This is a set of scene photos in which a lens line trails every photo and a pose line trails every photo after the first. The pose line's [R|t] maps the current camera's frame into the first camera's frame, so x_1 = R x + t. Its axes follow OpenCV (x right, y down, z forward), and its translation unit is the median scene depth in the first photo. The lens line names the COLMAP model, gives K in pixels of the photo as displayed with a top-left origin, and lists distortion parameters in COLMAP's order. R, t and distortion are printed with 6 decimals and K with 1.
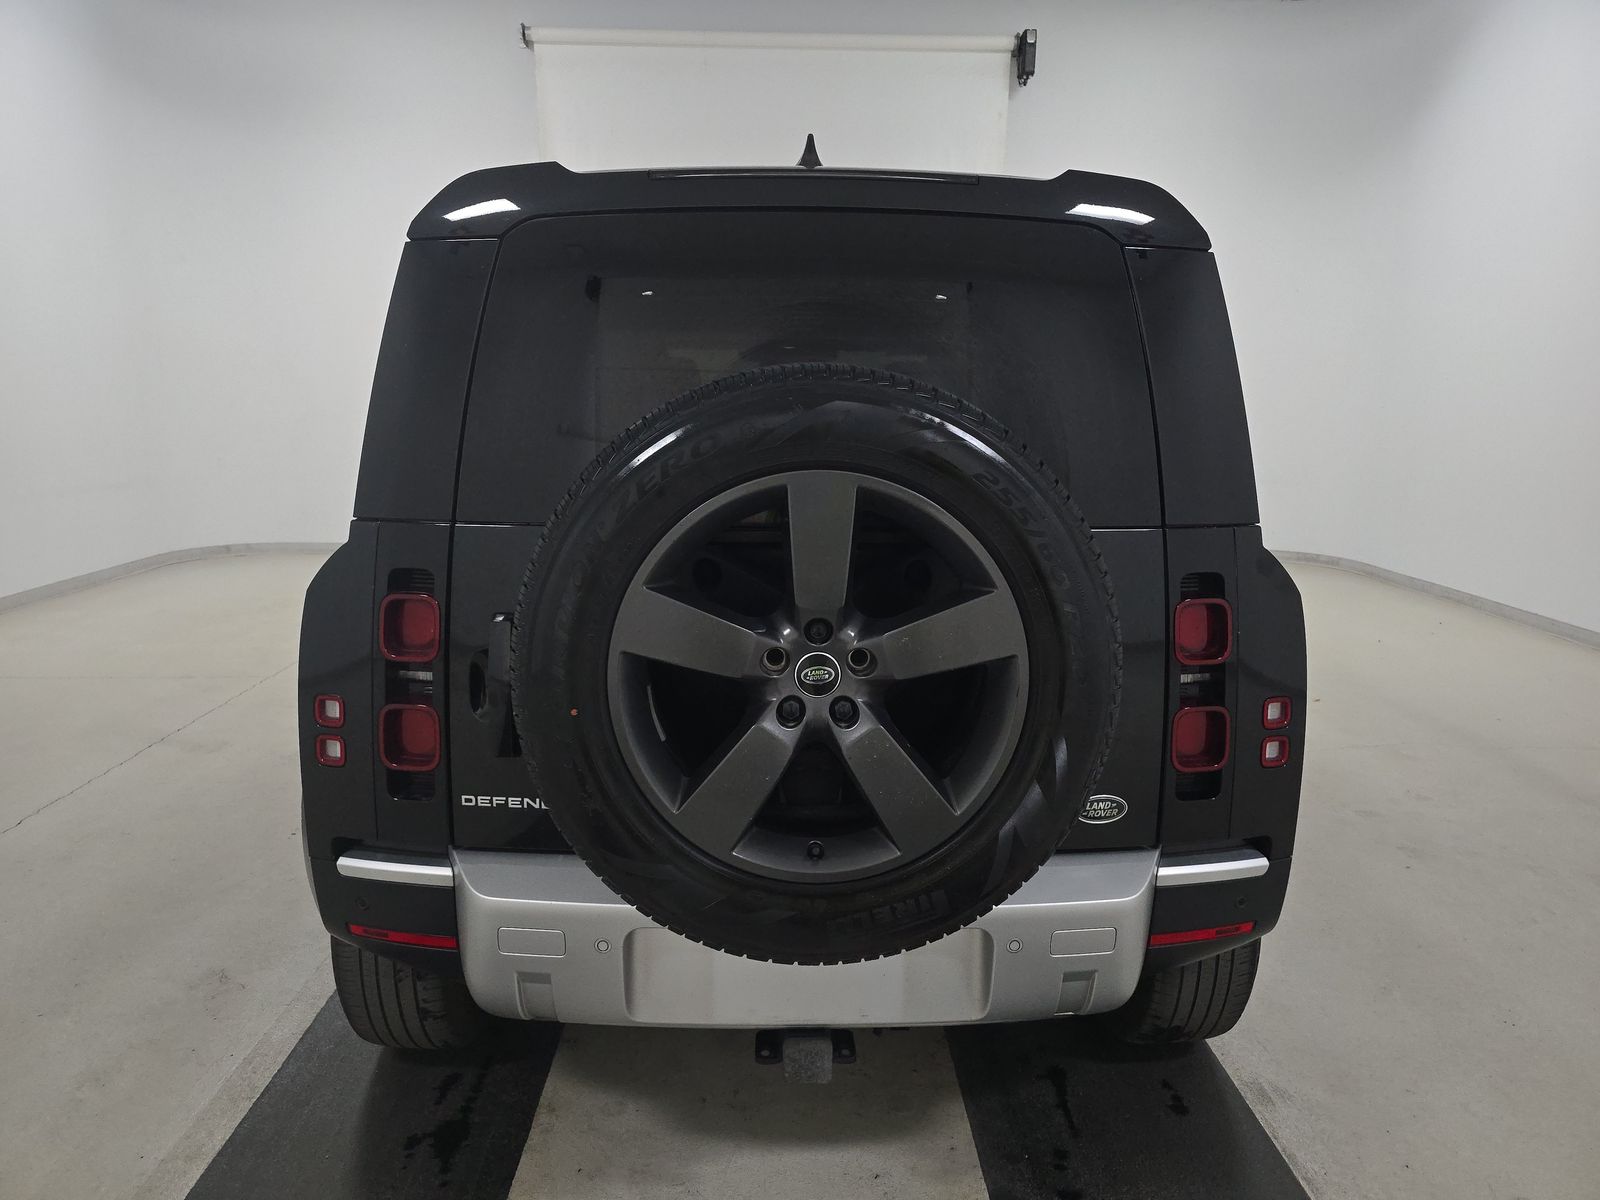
lens RADIAL K [[1071.2, 0, 800.0], [0, 1071.2, 600.0], [0, 0, 1]] dist [0.003192, -0.001119]
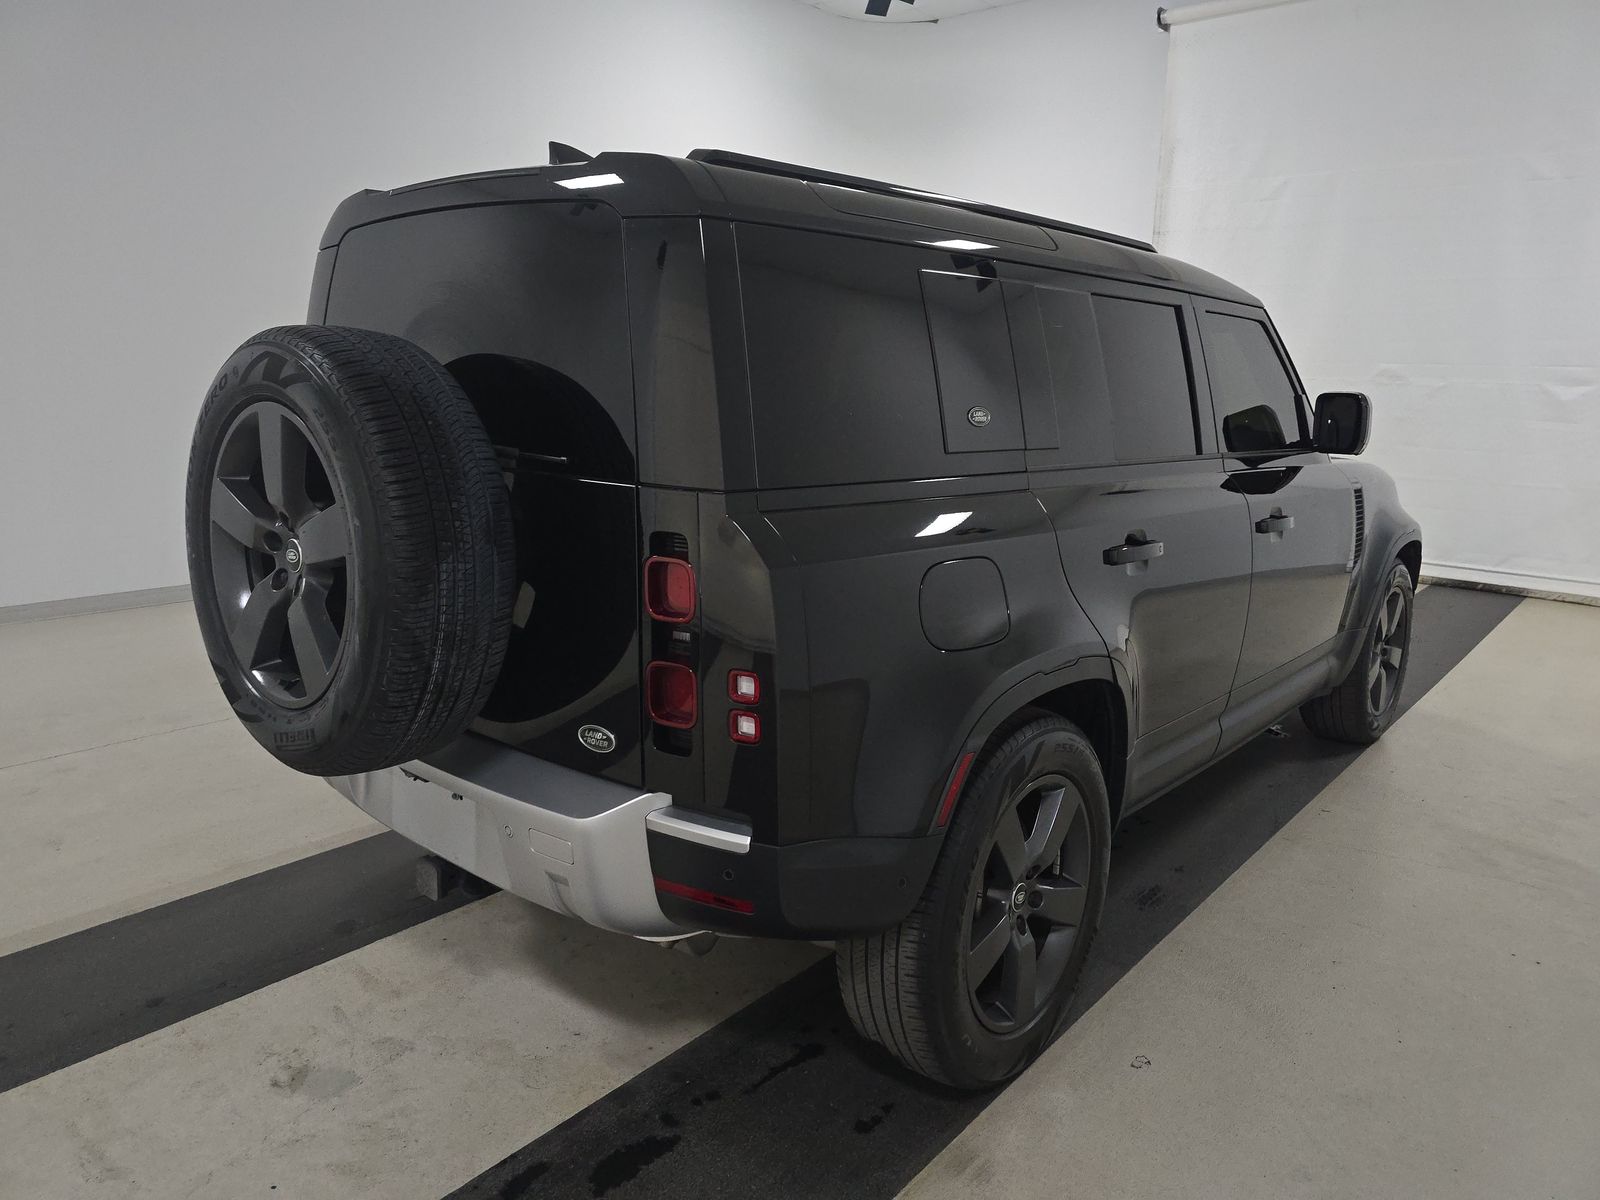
lens RADIAL K [[1071.2, 0, 800.0], [0, 1071.2, 600.0], [0, 0, 1]] dist [0.003192, -0.001119]
pose [[0.744460, 0.146846, -0.651319, 0.884785], [-0.143228, 0.987928, 0.059027, -0.029975], [0.652124, 0.049343, 0.756505, 0.238456]]
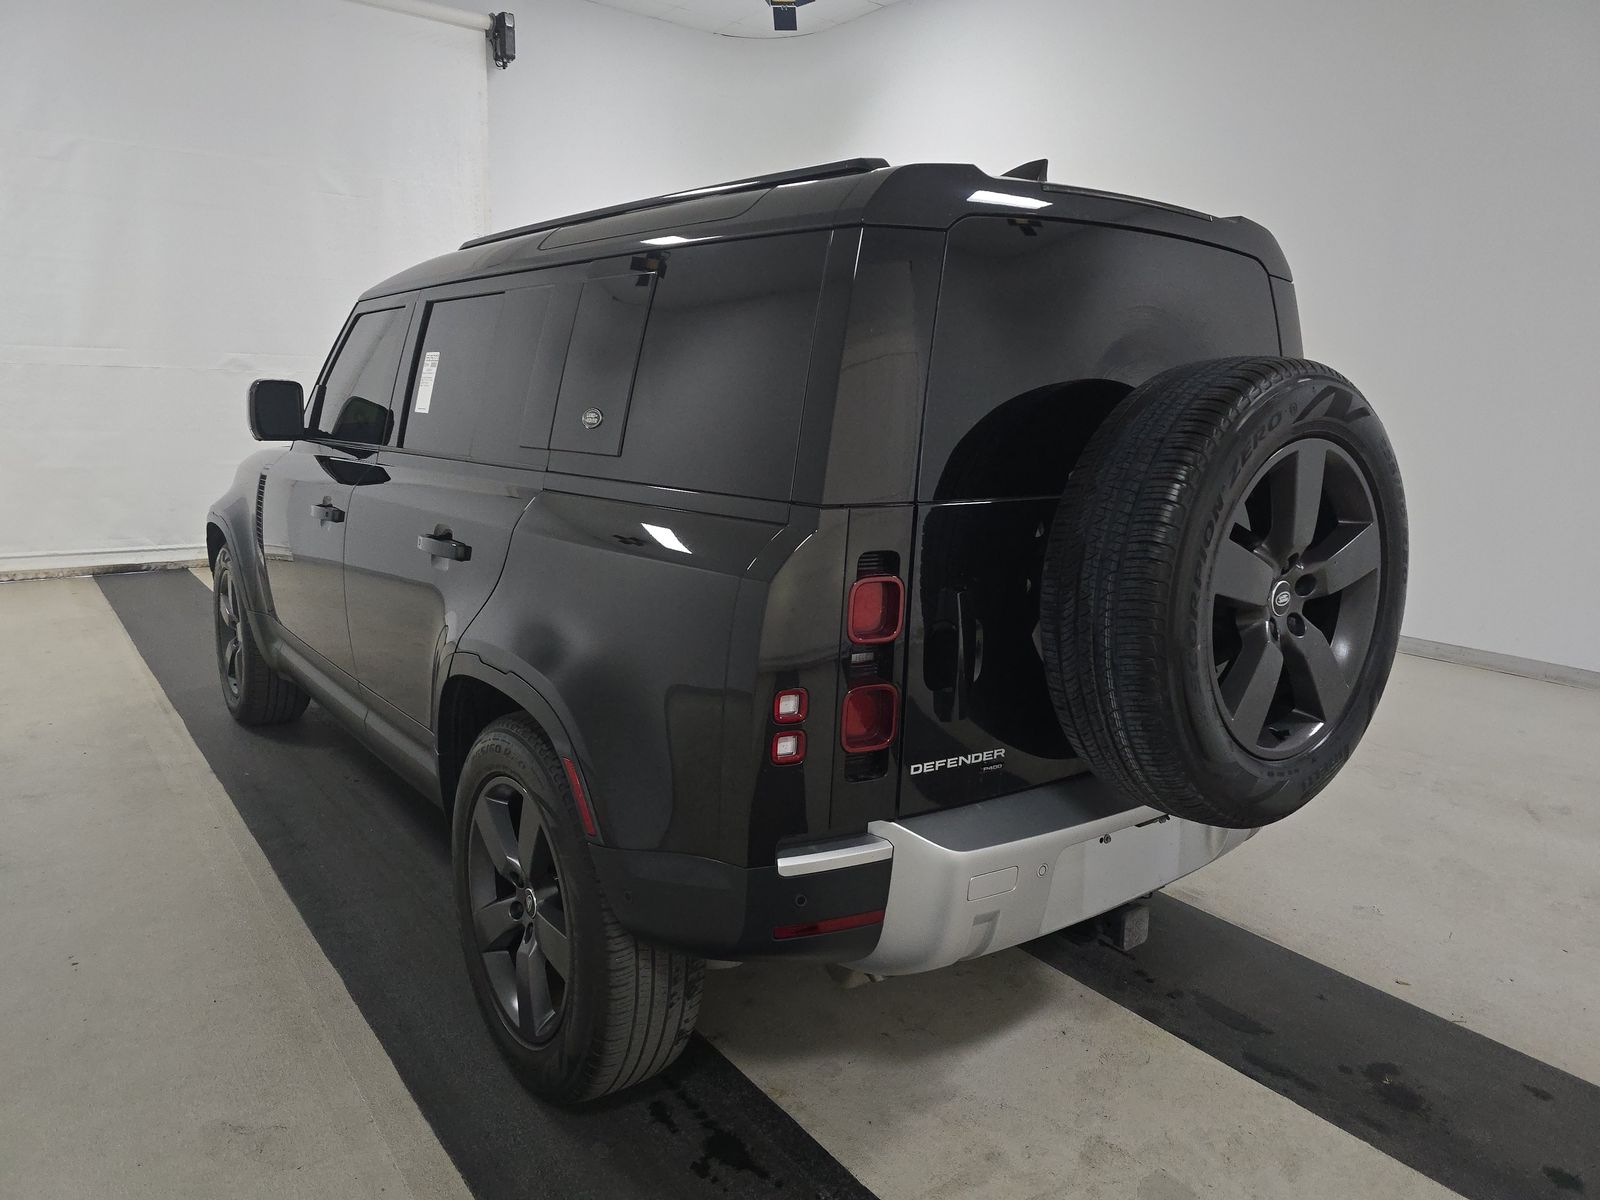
lens RADIAL K [[1071.2, 0, 800.0], [0, 1071.2, 600.0], [0, 0, 1]] dist [0.003192, -0.001119]
pose [[0.815744, -0.102819, 0.569201, -0.759166], [0.095968, 0.994493, 0.042108, -0.024652], [-0.570396, 0.020276, 0.821120, 0.159436]]
